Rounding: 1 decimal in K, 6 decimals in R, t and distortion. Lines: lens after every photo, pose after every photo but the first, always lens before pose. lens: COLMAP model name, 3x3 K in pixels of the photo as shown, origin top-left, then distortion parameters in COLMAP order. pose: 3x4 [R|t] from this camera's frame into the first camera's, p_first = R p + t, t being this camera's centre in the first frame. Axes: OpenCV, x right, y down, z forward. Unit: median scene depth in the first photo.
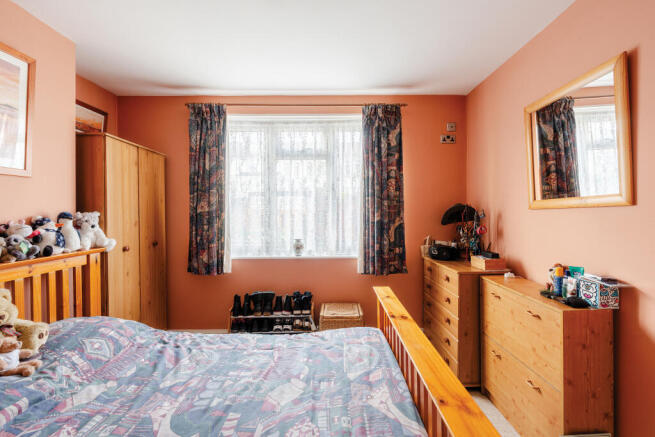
lens RADIAL K [[309.1, 0, 329.4], [0, 309.1, 217.6], [0, 0, 1]] dist [0.001670, -0.000122]
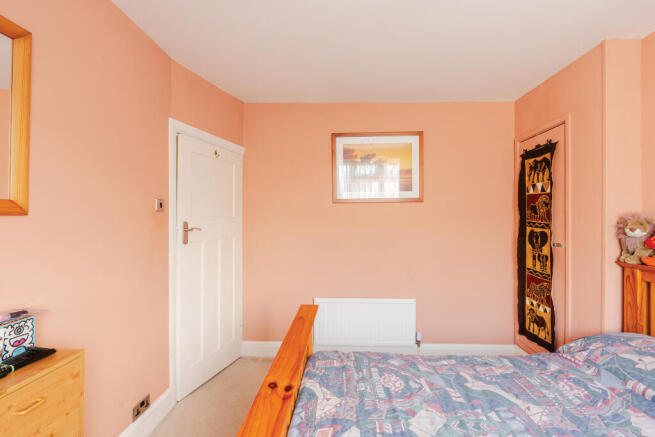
lens RADIAL K [[309.1, 0, 327.7], [0, 309.1, 217.1], [0, 0, 1]] dist [0.001670, -0.000122]
pose [[-0.998963, 0.003626, 0.045395, 0.116384], [0.003605, 0.999993, -0.000534, -0.037967], [-0.045397, -0.000370, -0.998969, 2.039299]]
